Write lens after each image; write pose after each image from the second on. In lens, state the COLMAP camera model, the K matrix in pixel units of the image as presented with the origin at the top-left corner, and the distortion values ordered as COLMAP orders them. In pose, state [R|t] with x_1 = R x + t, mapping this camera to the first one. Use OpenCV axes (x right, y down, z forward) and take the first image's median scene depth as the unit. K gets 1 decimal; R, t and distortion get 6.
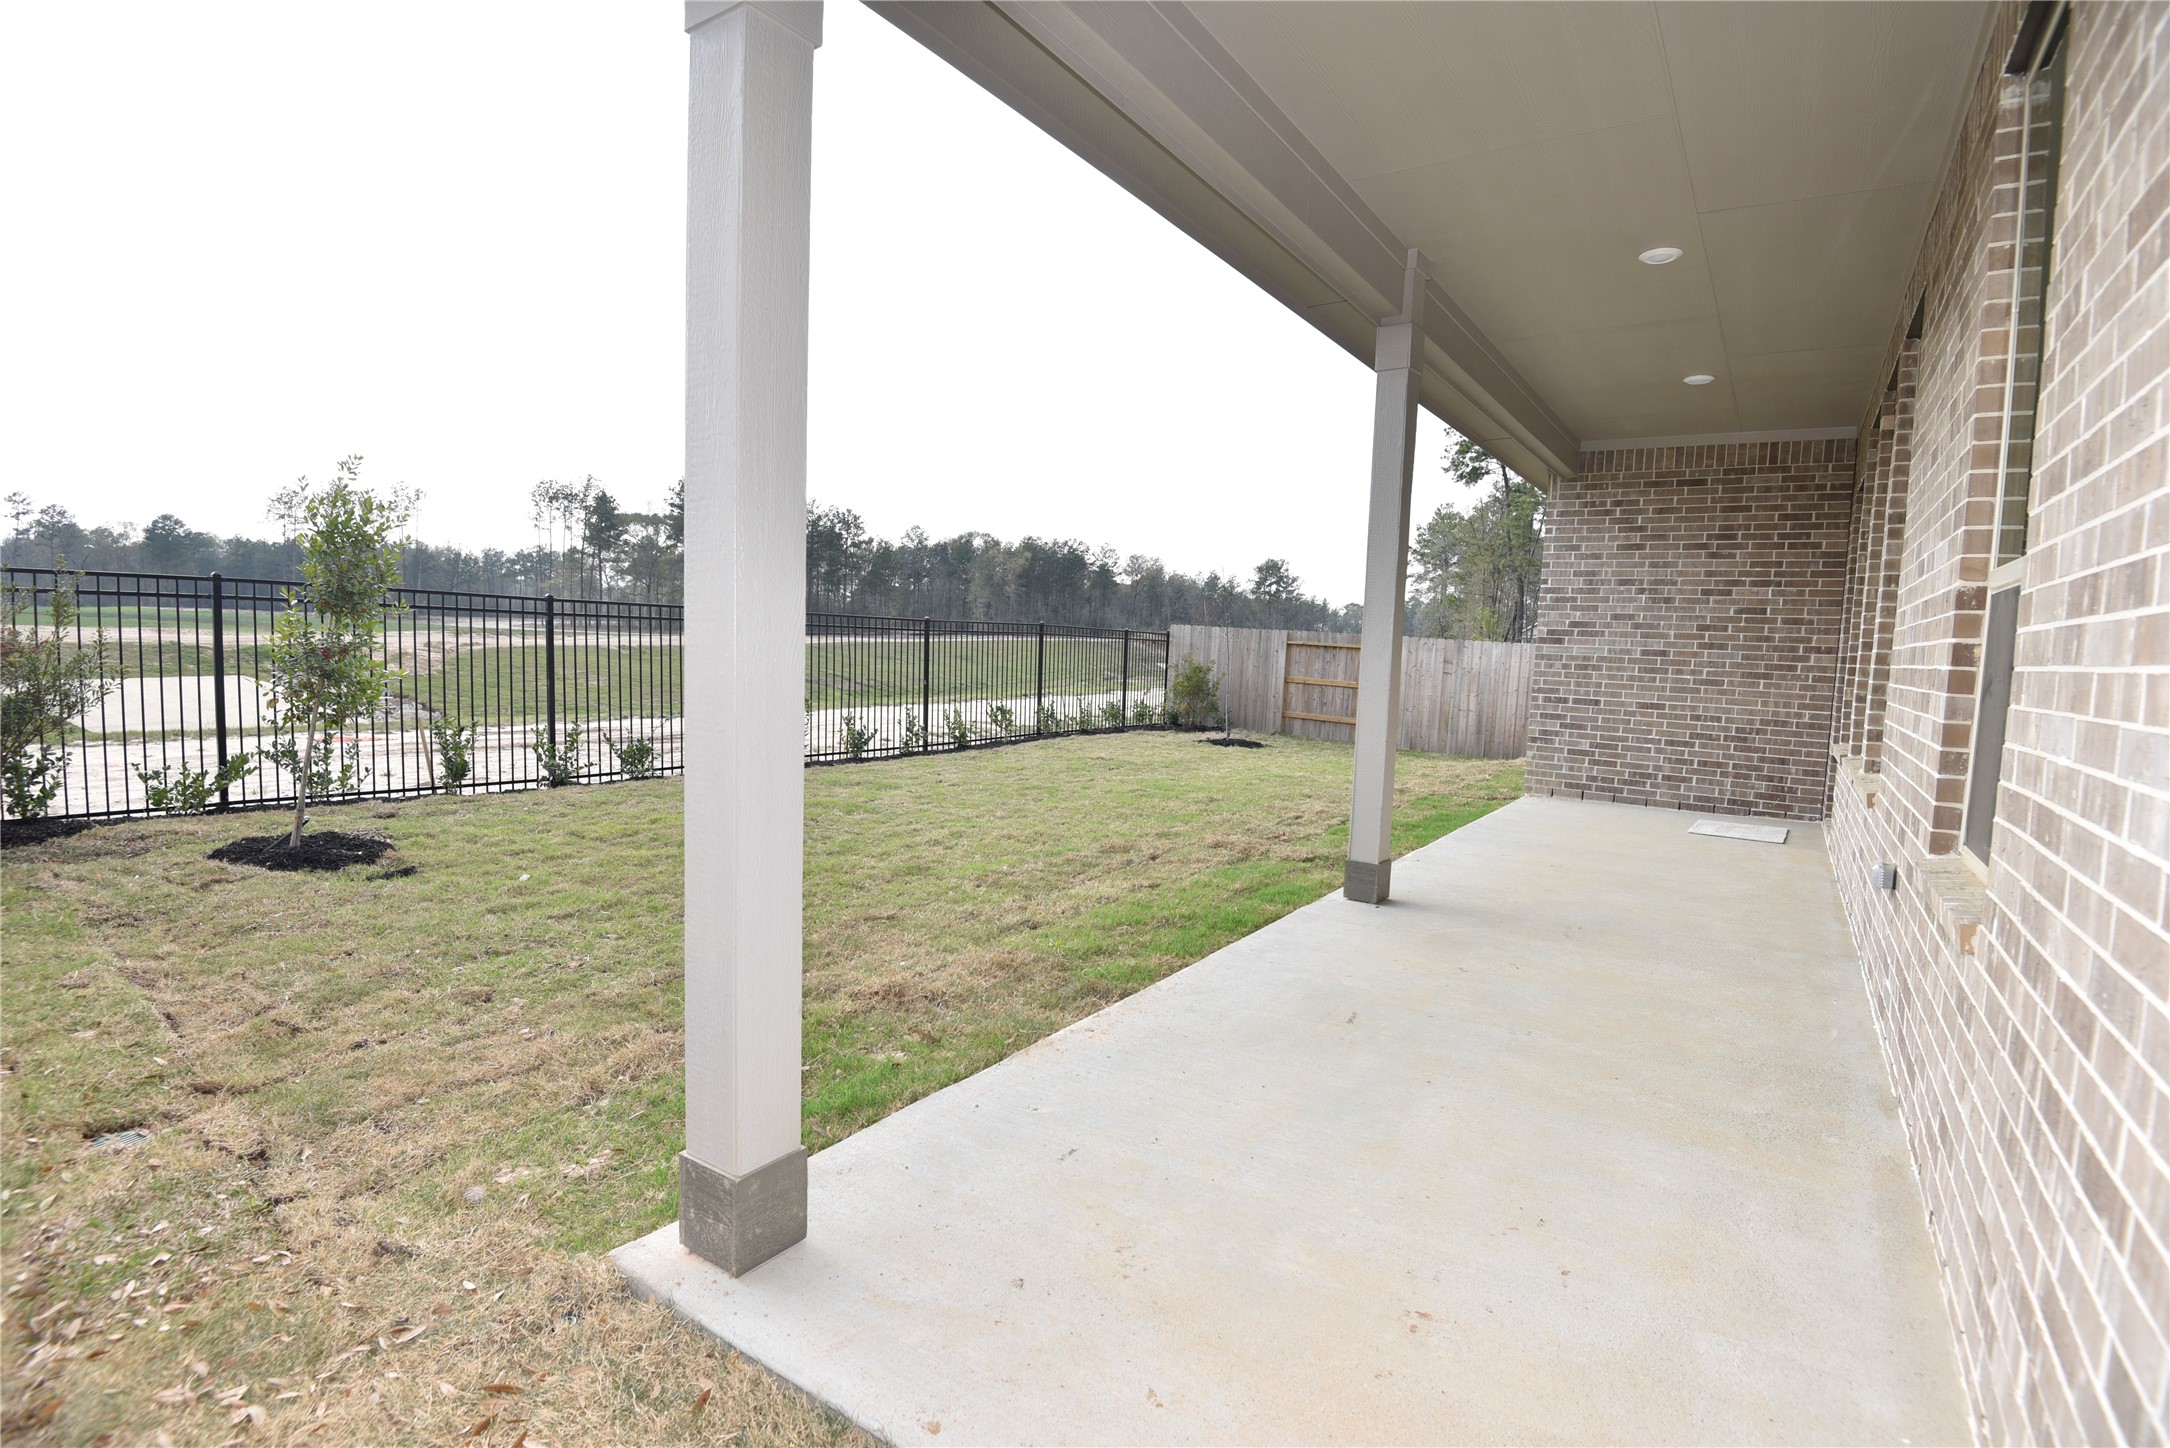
lens RADIAL K [[1016.2, 0, 1084.3], [0, 1016.2, 725.0], [0, 0, 1]] dist [-0.025874, -0.006193]
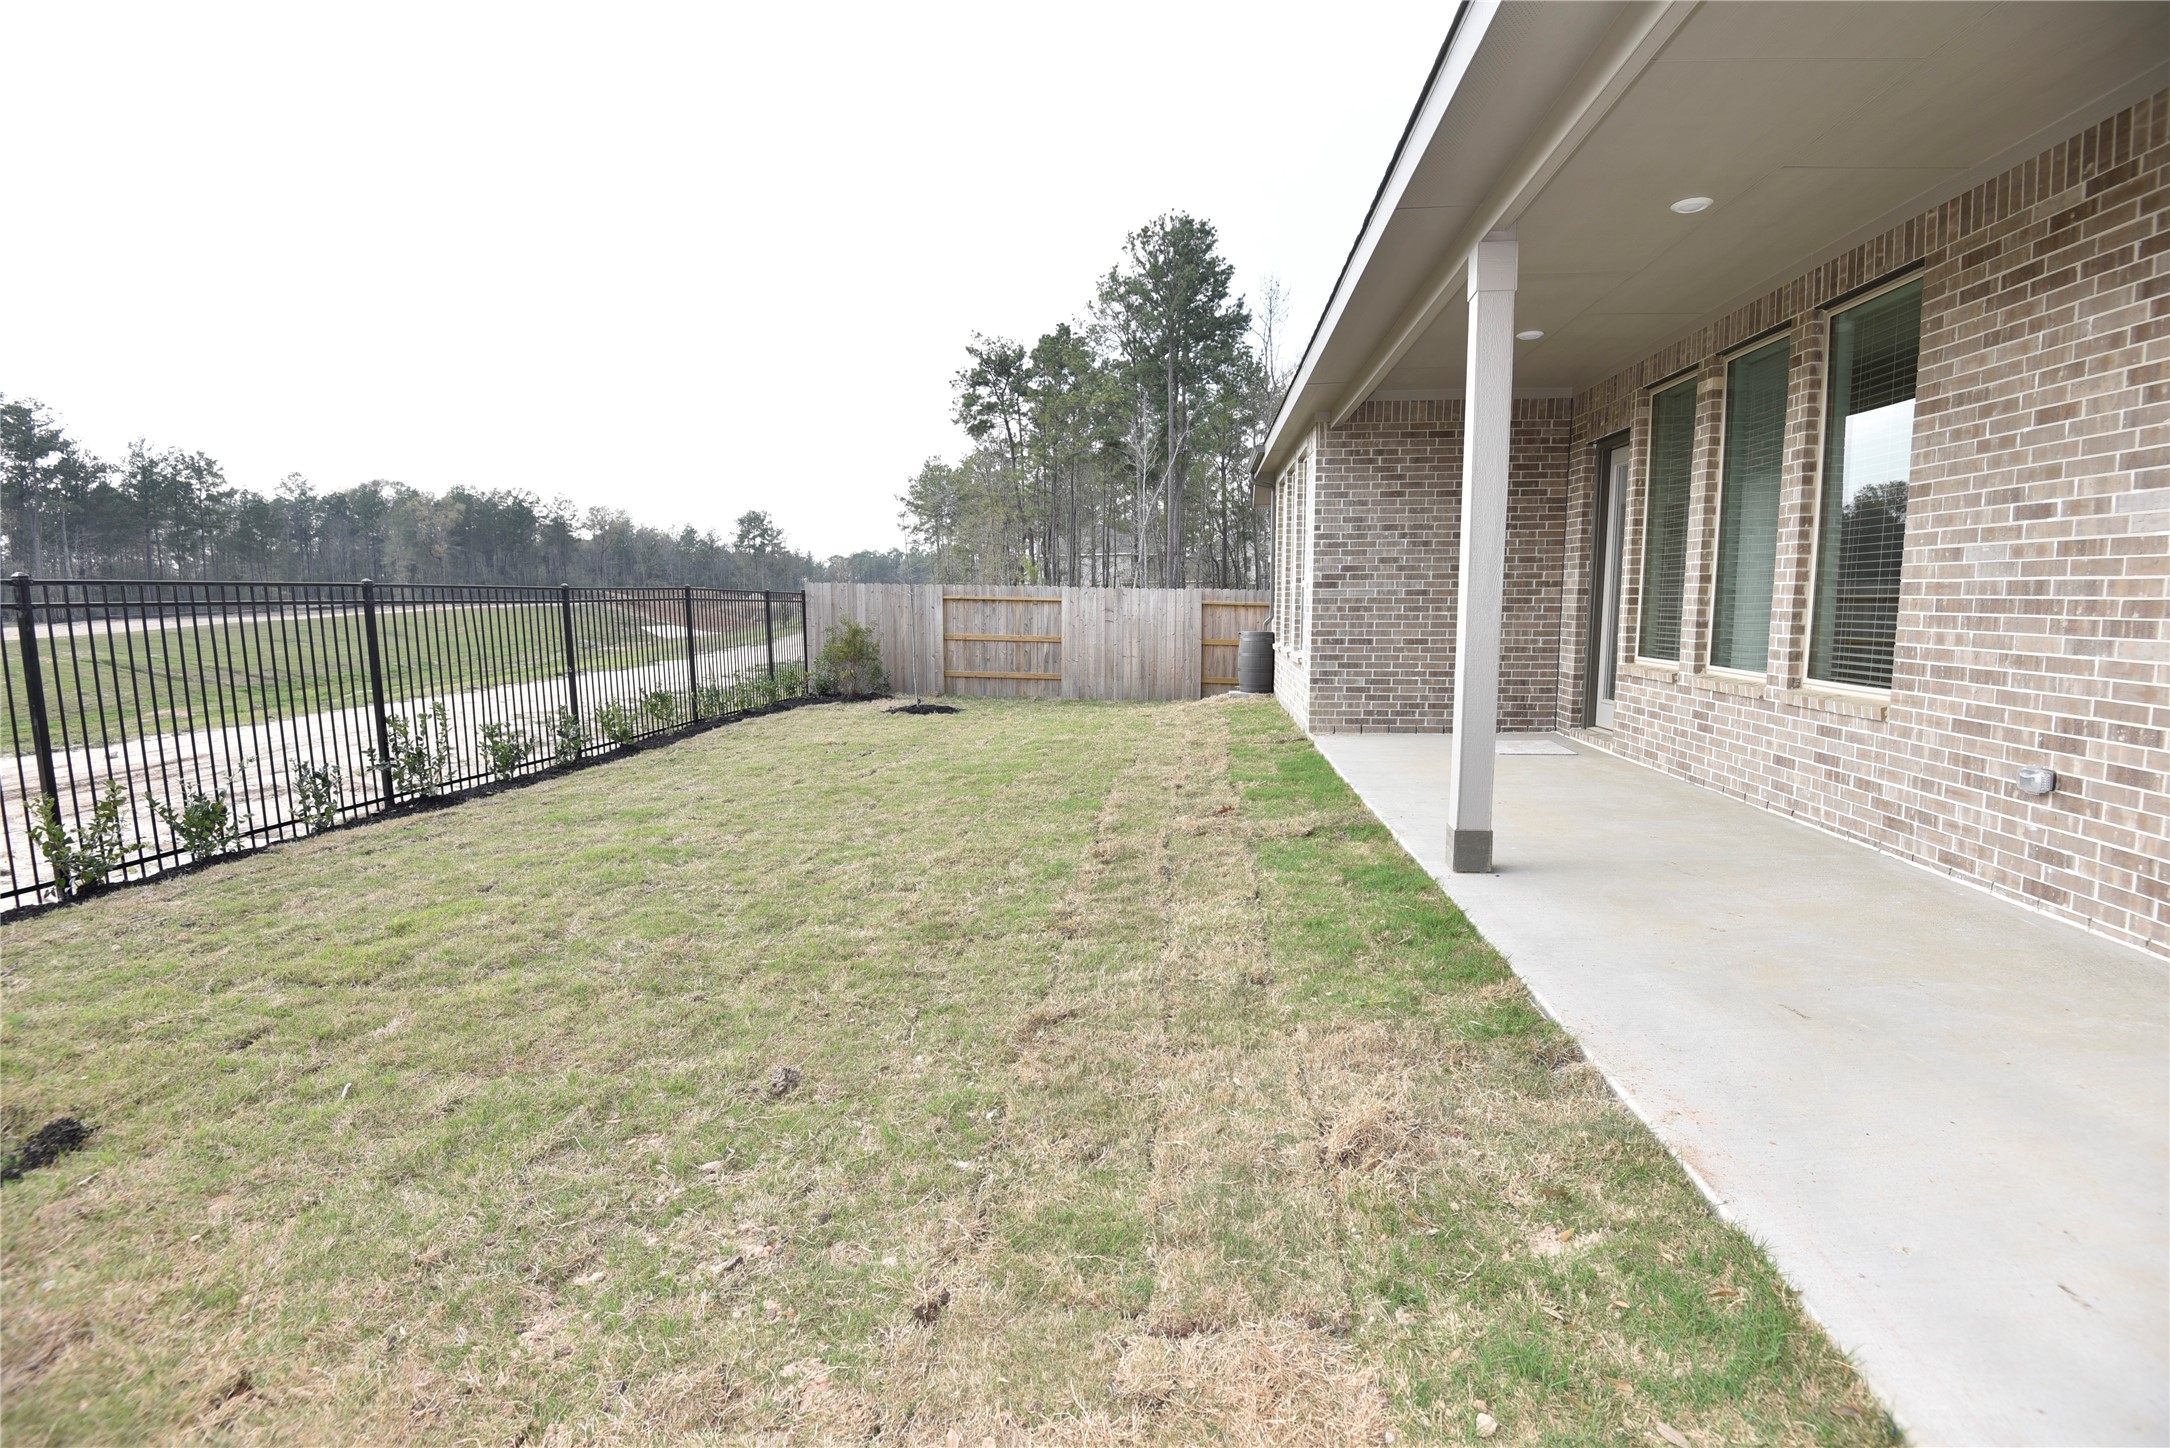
lens RADIAL K [[1016.2, 0, 1092.5], [0, 1016.2, 725.1], [0, 0, 1]] dist [-0.025874, -0.006193]
pose [[0.873043, -0.102785, 0.476688, -0.259068], [0.080394, 0.994496, 0.067197, -0.029198], [-0.480971, -0.020343, 0.876501, 0.197609]]
